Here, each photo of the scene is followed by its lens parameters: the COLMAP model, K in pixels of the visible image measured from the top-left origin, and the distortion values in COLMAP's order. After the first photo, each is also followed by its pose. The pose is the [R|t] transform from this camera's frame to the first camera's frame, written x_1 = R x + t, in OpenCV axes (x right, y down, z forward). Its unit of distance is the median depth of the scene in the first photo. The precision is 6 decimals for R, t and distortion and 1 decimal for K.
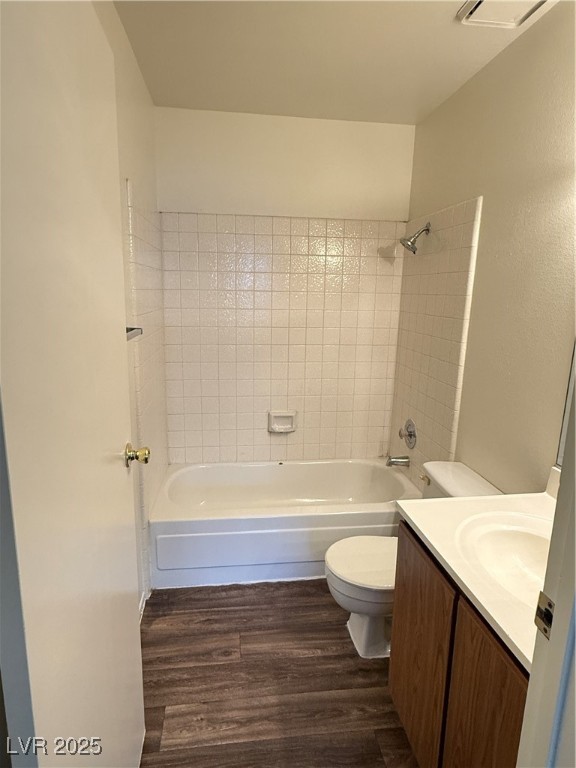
lens RADIAL K [[457.7, 0, 285.8], [0, 457.7, 382.4], [0, 0, 1]] dist [0.000015, 0.001314]
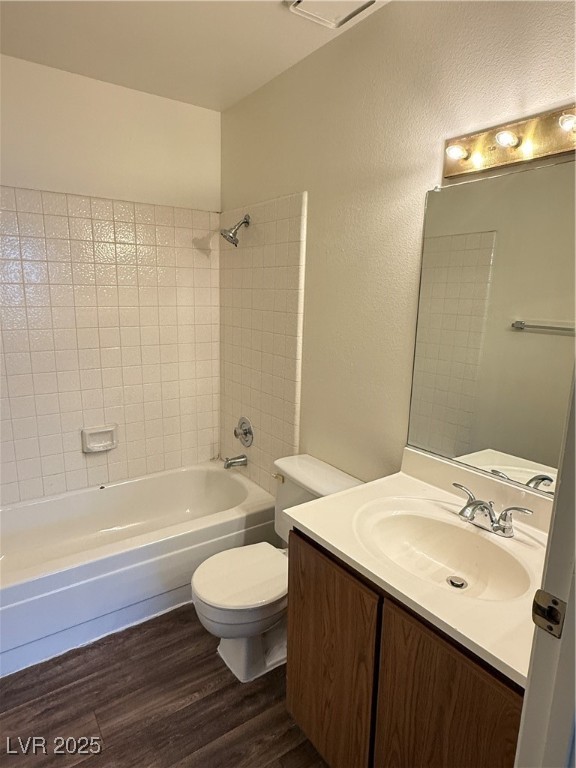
lens RADIAL K [[457.7, 0, 286.9], [0, 457.7, 380.3], [0, 0, 1]] dist [0.000015, 0.001314]
pose [[0.885624, -0.091197, 0.455361, -0.107694], [0.087621, 0.995731, 0.029007, -0.022388], [-0.456063, 0.014210, 0.889834, 0.116964]]
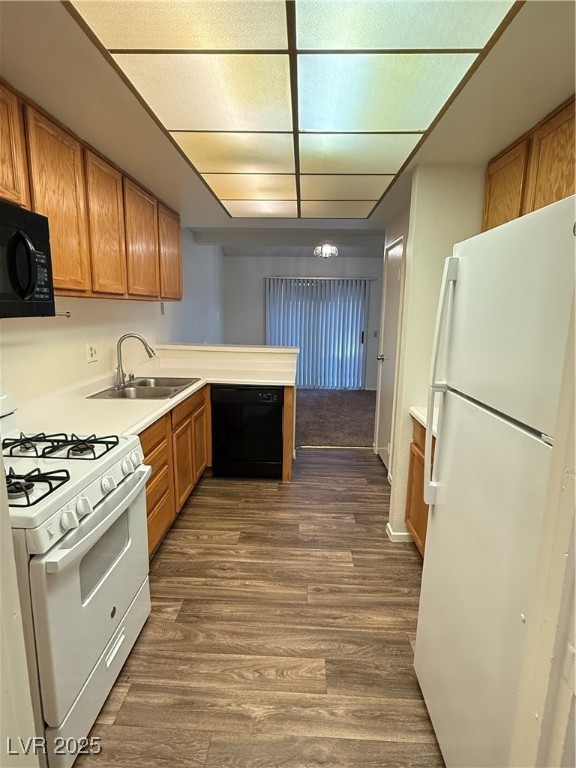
lens RADIAL K [[414.3, 0, 283.5], [0, 414.3, 382.3], [0, 0, 1]] dist [-0.004631, -0.000458]
pose [[-0.982975, -0.069707, 0.170003, -0.171519], [-0.001776, 0.928804, 0.370568, -0.345422], [-0.183730, 0.363957, -0.913115, 1.672521]]
